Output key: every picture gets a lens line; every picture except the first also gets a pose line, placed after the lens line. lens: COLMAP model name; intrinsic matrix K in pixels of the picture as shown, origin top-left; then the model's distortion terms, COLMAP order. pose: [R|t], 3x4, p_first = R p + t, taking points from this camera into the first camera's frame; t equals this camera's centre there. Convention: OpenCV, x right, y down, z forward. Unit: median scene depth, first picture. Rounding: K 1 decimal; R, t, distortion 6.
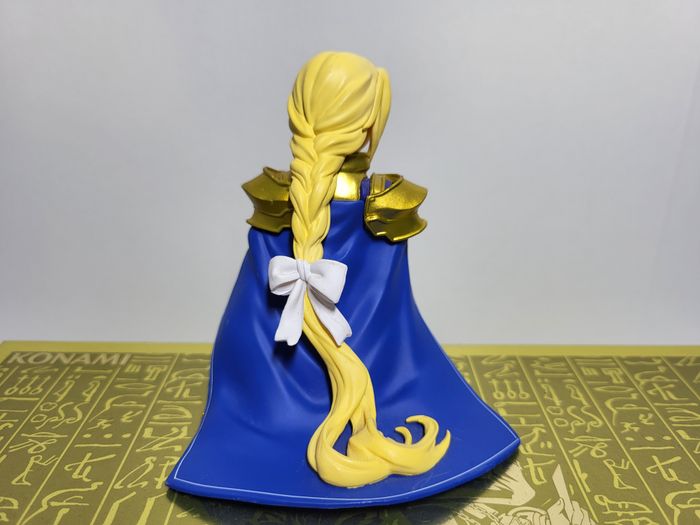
lens RADIAL K [[600.3, 0, 350.0], [0, 600.3, 262.5], [0, 0, 1]] dist [-0.048051, -0.012328]
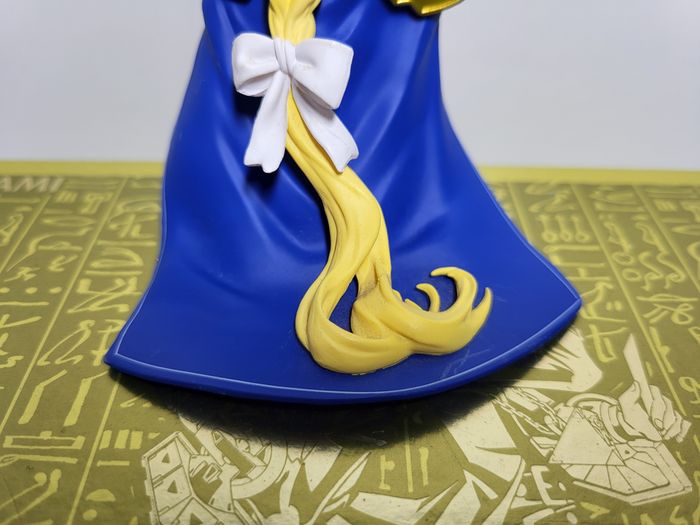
lens RADIAL K [[600.3, 0, 350.0], [0, 600.3, 262.5], [0, 0, 1]] dist [-0.048051, -0.012328]
pose [[0.999940, 0.005399, 0.009560, -0.012088], [-0.008135, 0.949090, 0.314901, 0.020202], [-0.007373, -0.314960, 0.949076, 0.304296]]
